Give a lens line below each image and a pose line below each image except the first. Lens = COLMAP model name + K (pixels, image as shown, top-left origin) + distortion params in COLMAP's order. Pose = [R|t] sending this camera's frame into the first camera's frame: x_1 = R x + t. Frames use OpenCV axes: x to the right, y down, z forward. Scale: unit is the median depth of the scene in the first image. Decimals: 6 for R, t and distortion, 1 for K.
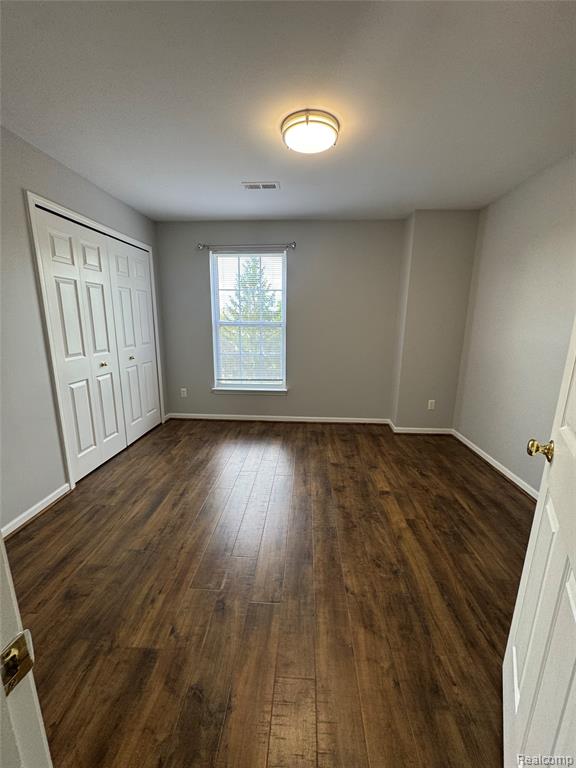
lens RADIAL K [[307.0, 0, 289.8], [0, 307.0, 383.6], [0, 0, 1]] dist [-0.005852, 0.000089]
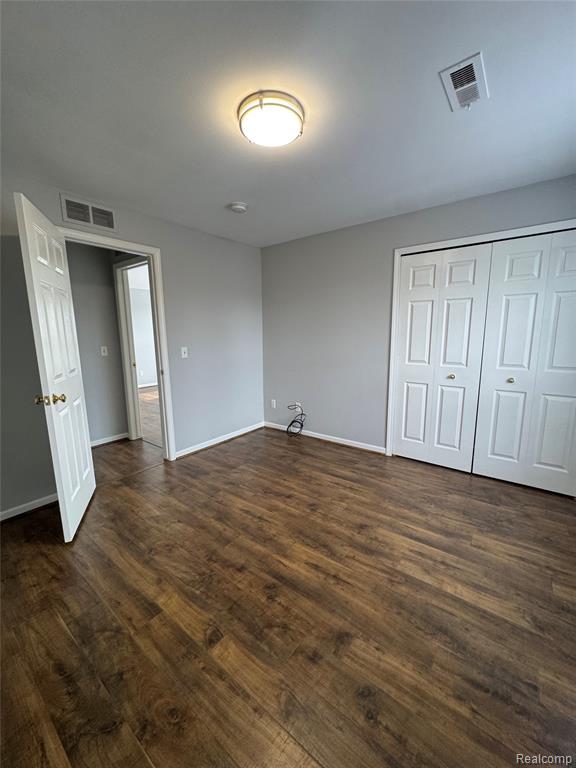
lens RADIAL K [[307.0, 0, 289.8], [0, 307.0, 383.6], [0, 0, 1]] dist [-0.005852, 0.000089]
pose [[-0.564589, 0.131827, -0.814776, 0.655921], [-0.169503, 0.947603, 0.270773, -0.274370], [0.807779, 0.290983, -0.512661, 1.323641]]
